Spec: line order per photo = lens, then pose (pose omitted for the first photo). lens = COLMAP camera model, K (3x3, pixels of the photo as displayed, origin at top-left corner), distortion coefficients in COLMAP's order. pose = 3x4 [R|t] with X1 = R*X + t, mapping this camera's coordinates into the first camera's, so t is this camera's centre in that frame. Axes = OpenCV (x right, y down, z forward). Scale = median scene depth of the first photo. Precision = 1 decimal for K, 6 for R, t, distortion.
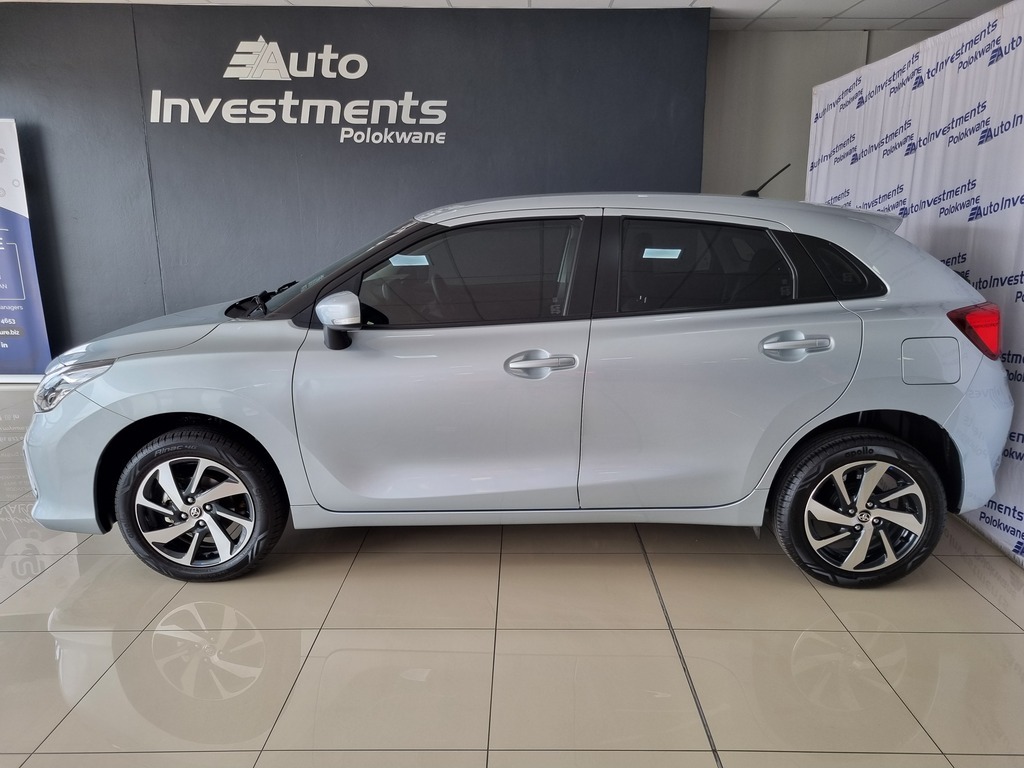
lens RADIAL K [[766.8, 0, 513.2], [0, 766.8, 383.0], [0, 0, 1]] dist [0.036847, -0.018532]
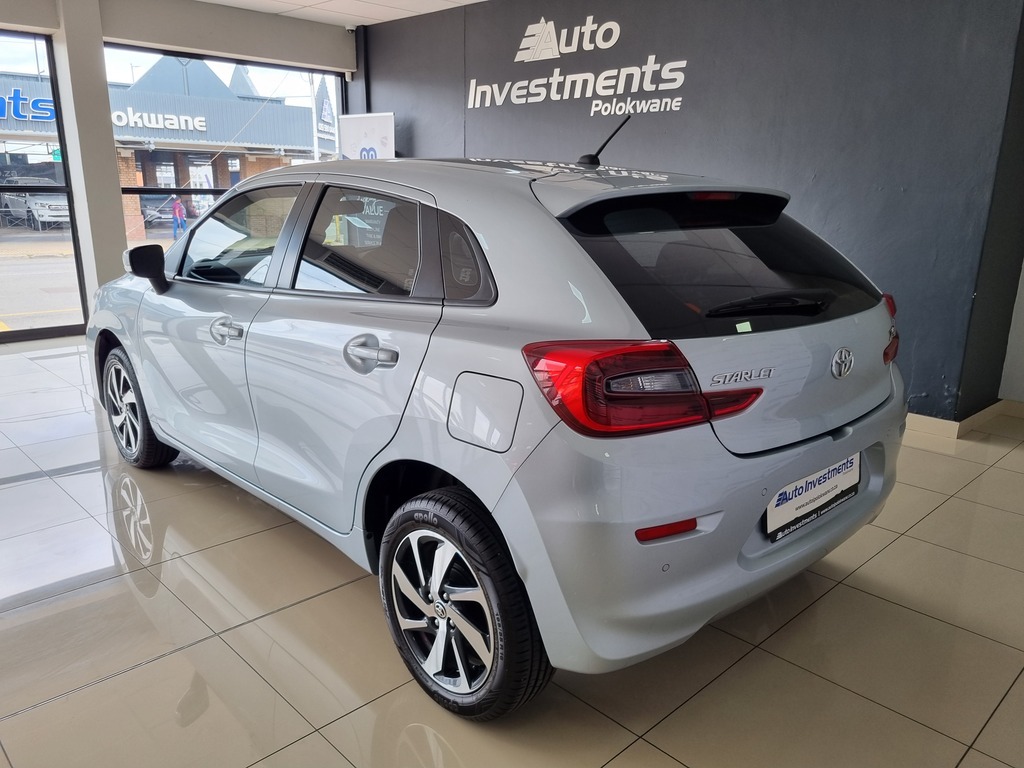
lens RADIAL K [[766.8, 0, 517.5], [0, 766.8, 384.3], [0, 0, 1]] dist [0.036847, -0.018532]
pose [[0.699915, 0.185382, -0.689748, 0.454874], [-0.165986, 0.981506, 0.095365, -0.054502], [0.694671, 0.047742, 0.717742, 0.247233]]
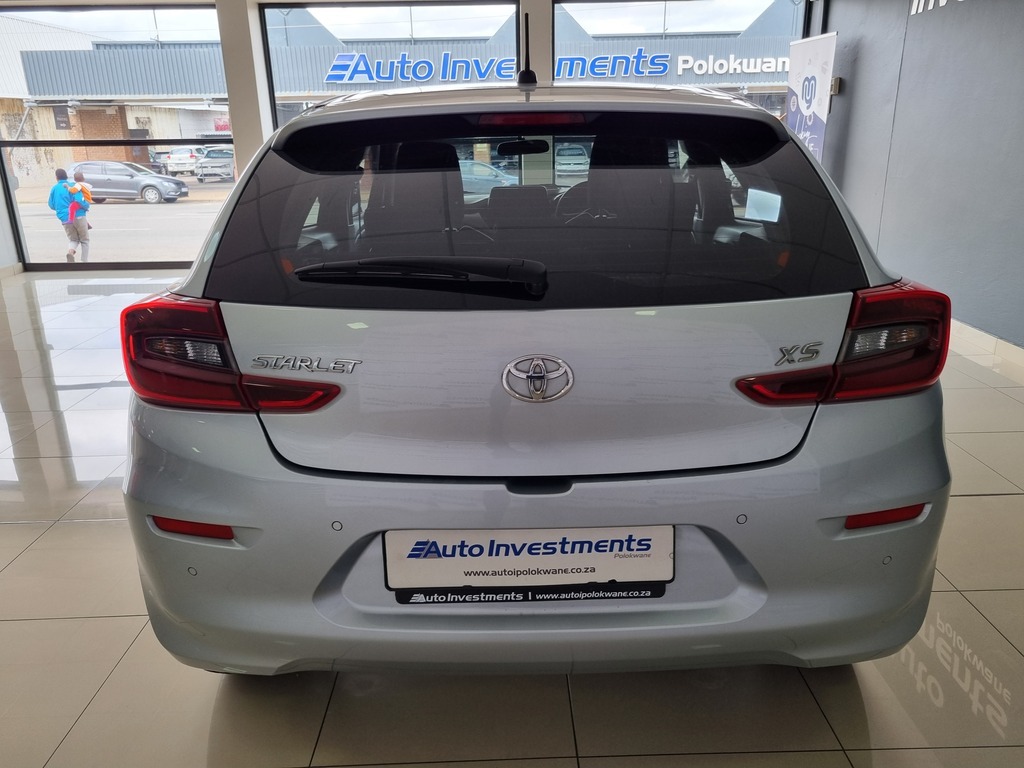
lens RADIAL K [[766.8, 0, 509.9], [0, 766.8, 380.1], [0, 0, 1]] dist [0.036847, -0.018532]
pose [[0.029382, 0.305694, -0.951676, 0.521823], [-0.197954, 0.935010, 0.294229, -0.114611], [0.979771, 0.179743, 0.087986, 0.553716]]
